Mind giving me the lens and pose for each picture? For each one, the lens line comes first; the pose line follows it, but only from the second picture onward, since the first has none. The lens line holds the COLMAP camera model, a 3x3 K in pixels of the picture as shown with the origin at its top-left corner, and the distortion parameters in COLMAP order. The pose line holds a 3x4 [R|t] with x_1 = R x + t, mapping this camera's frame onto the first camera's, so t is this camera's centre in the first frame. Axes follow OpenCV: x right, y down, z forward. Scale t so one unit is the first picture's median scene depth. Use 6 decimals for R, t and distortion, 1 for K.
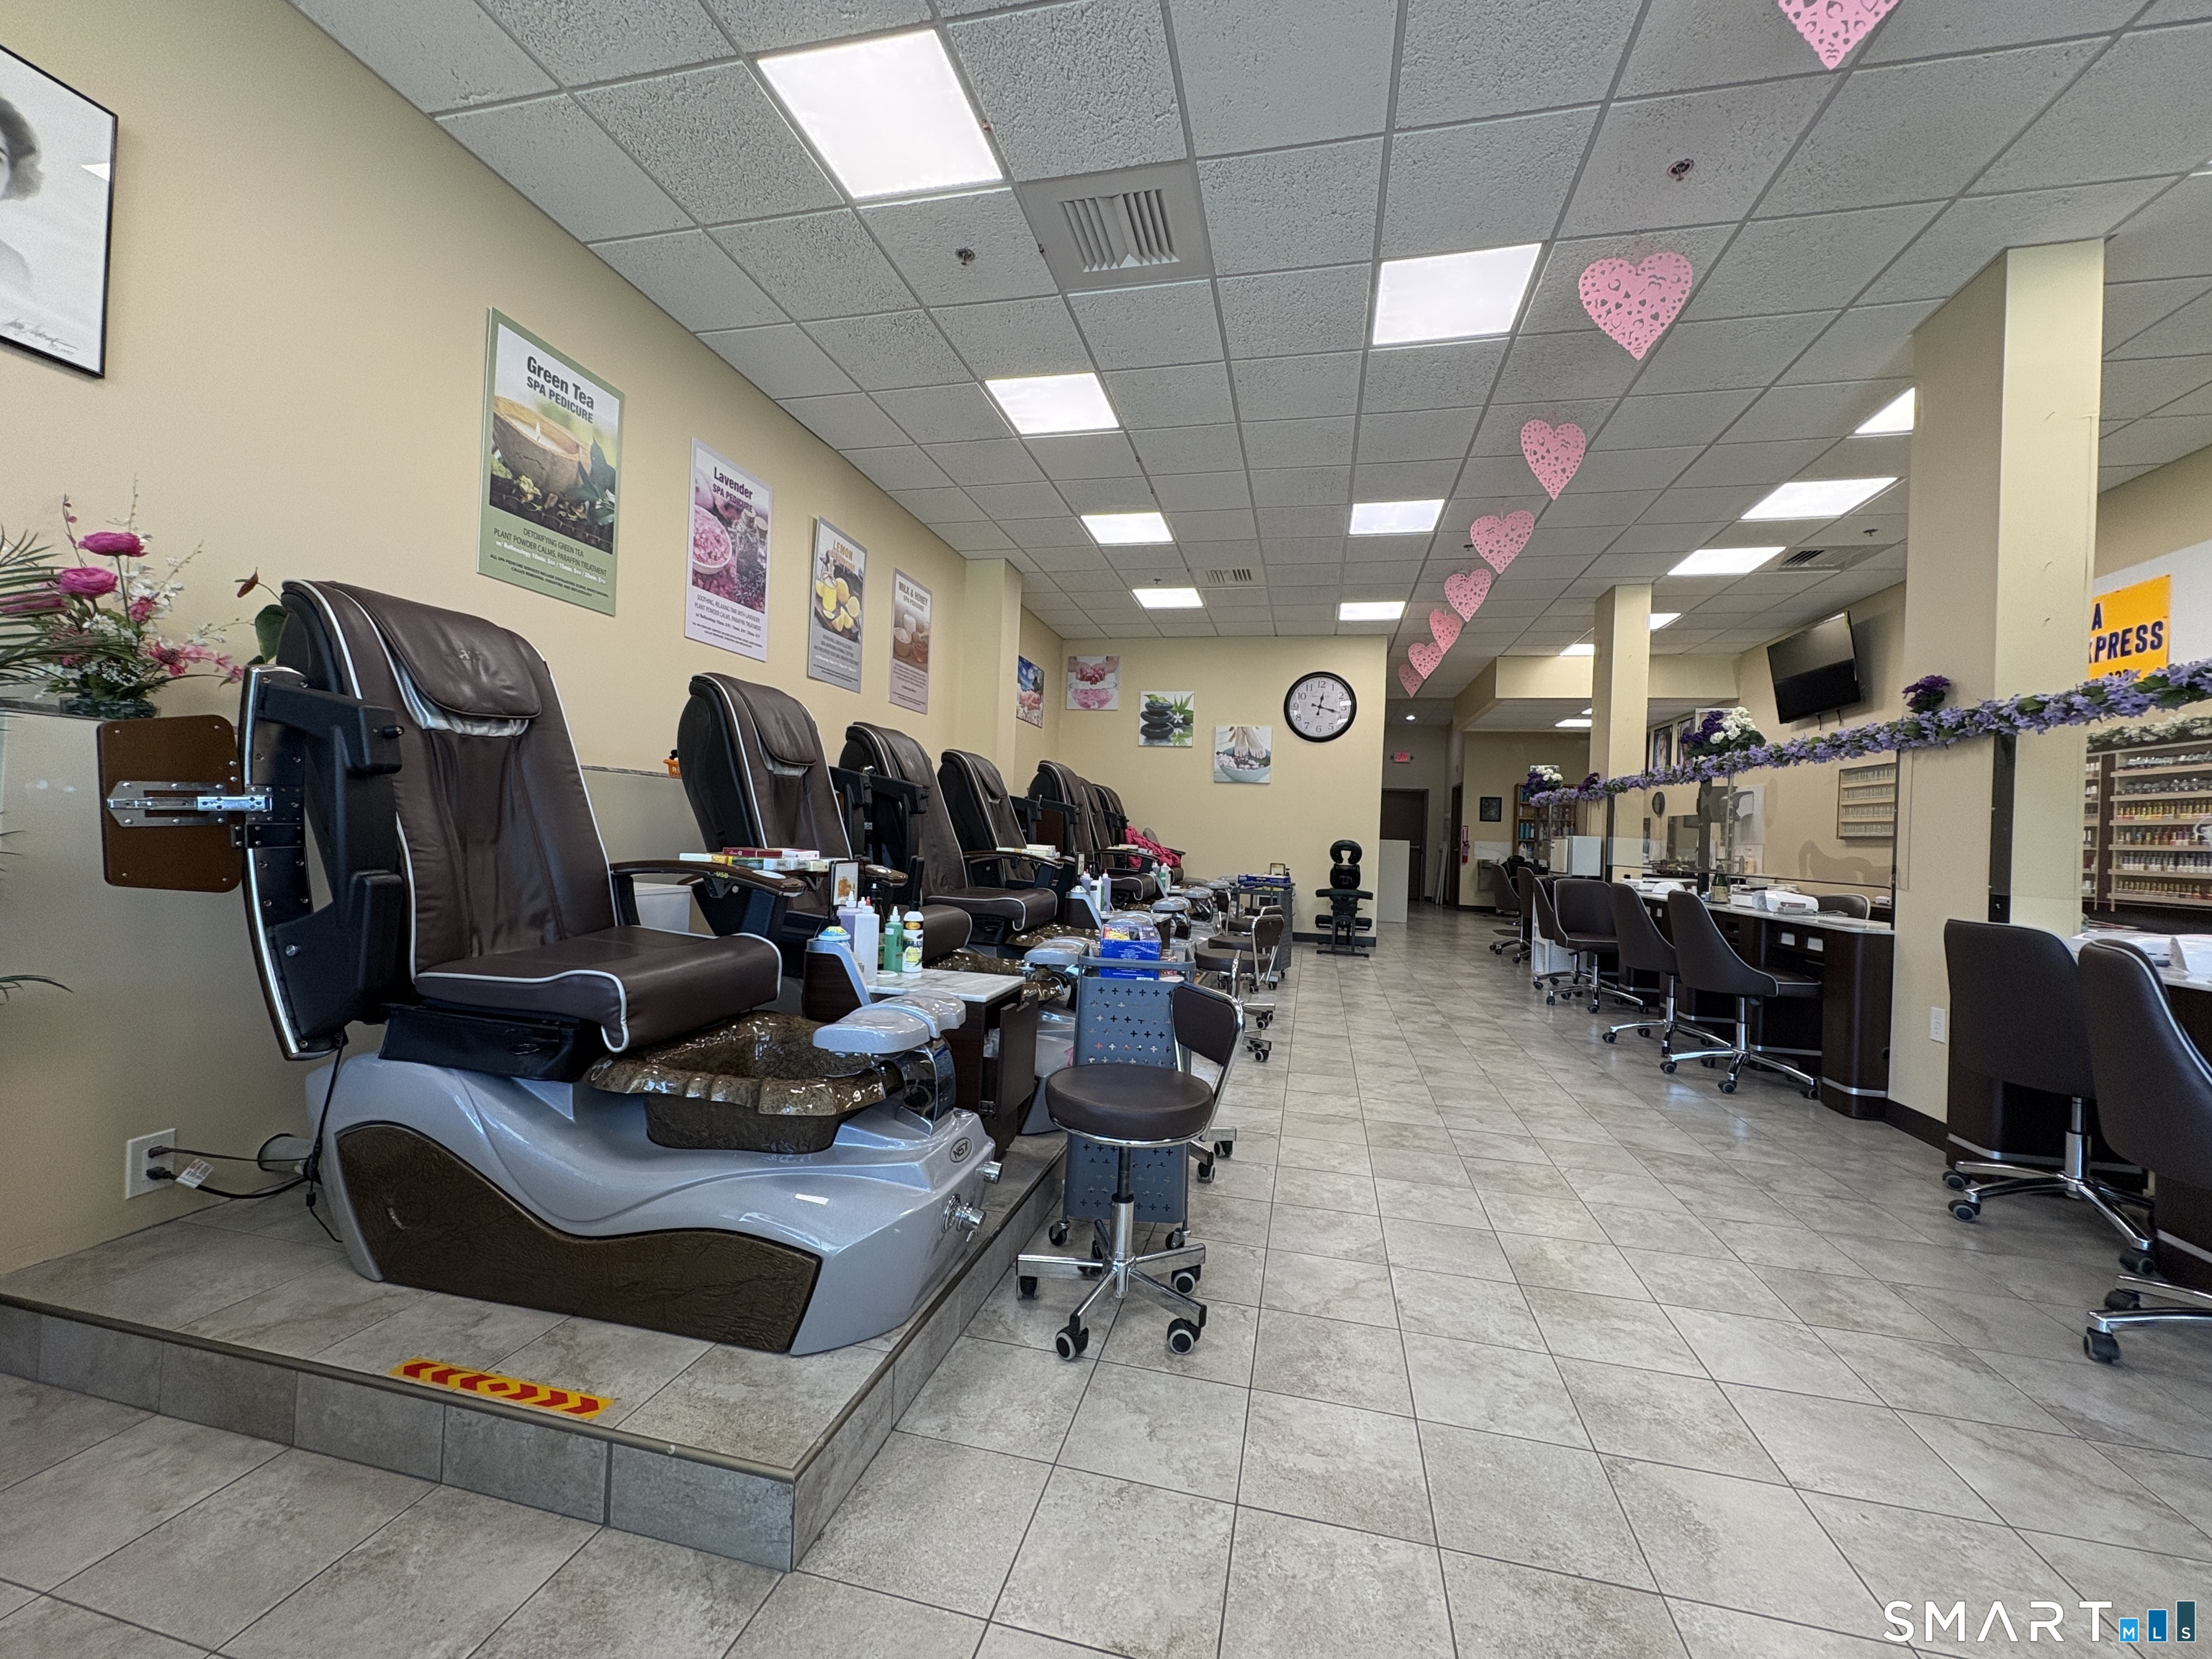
lens RADIAL K [[878.8, 0, 1112.9], [0, 878.8, 830.6], [0, 0, 1]] dist [0.000888, -0.000230]
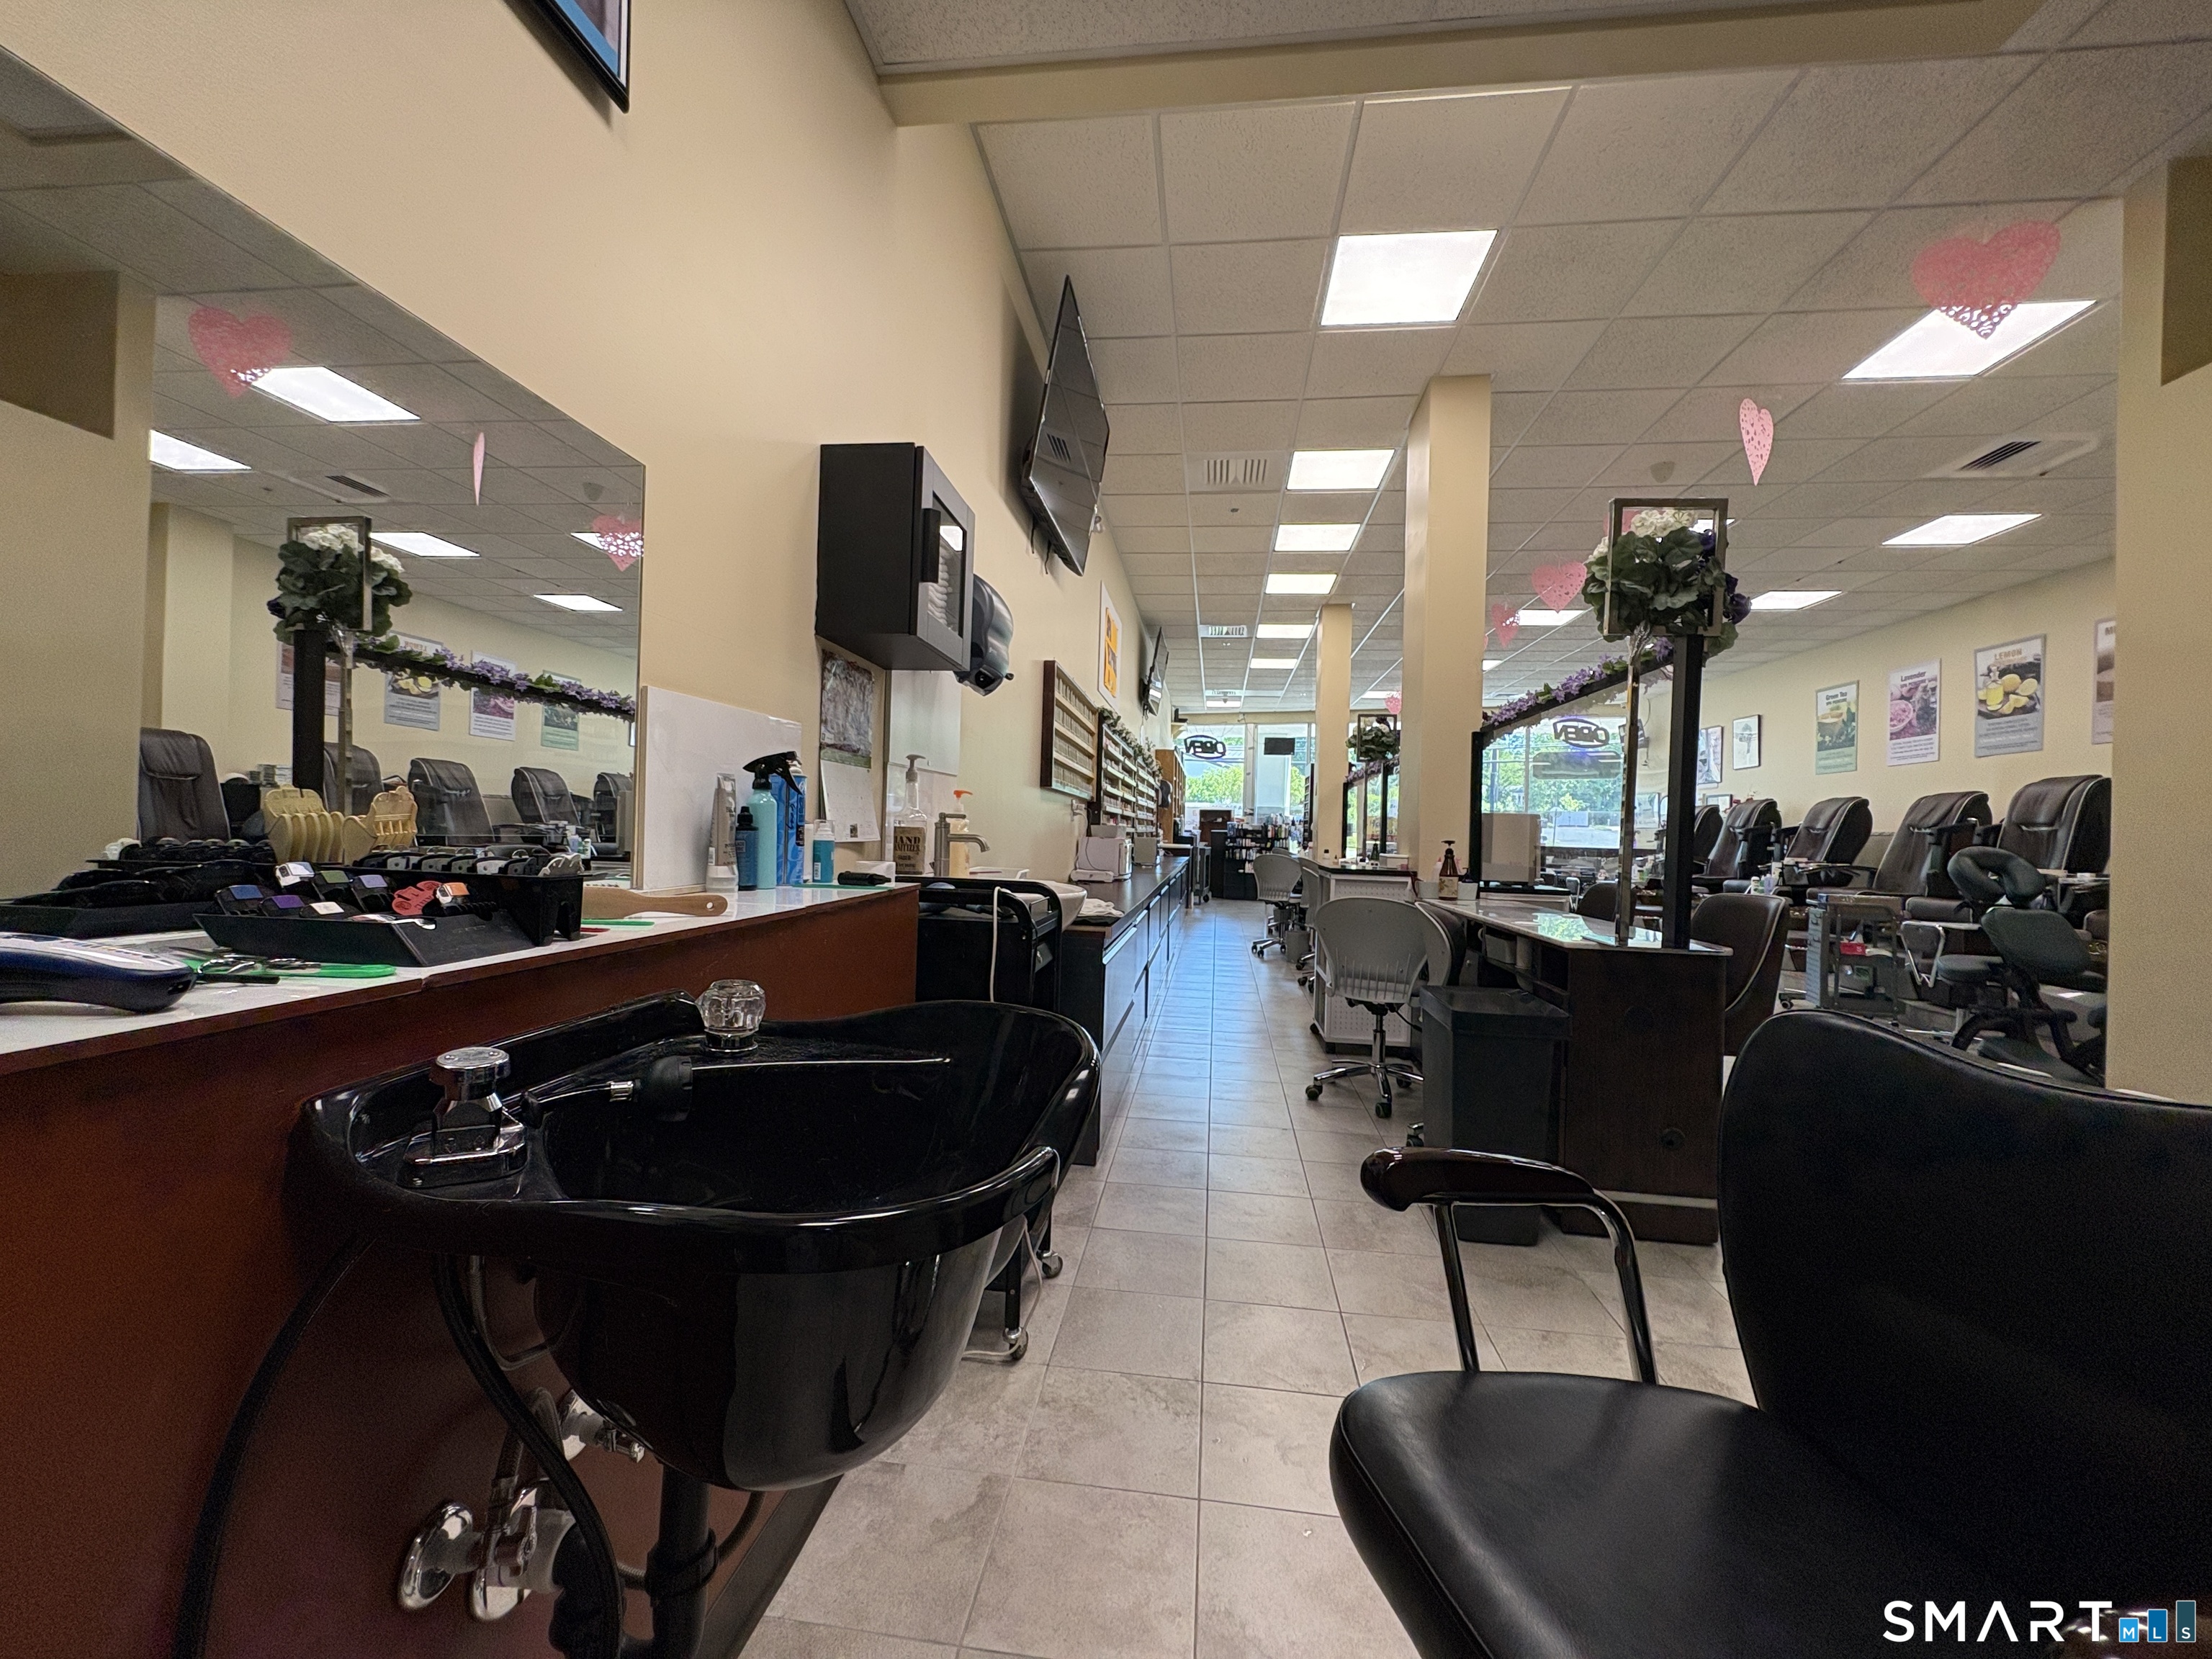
lens RADIAL K [[878.8, 0, 1107.4], [0, 878.8, 827.4], [0, 0, 1]] dist [0.000888, -0.000230]
pose [[-0.991889, -0.069413, -0.106481, 1.198103], [-0.068448, 0.997574, -0.012698, 0.060461], [0.107104, -0.005306, -0.994234, 2.195888]]
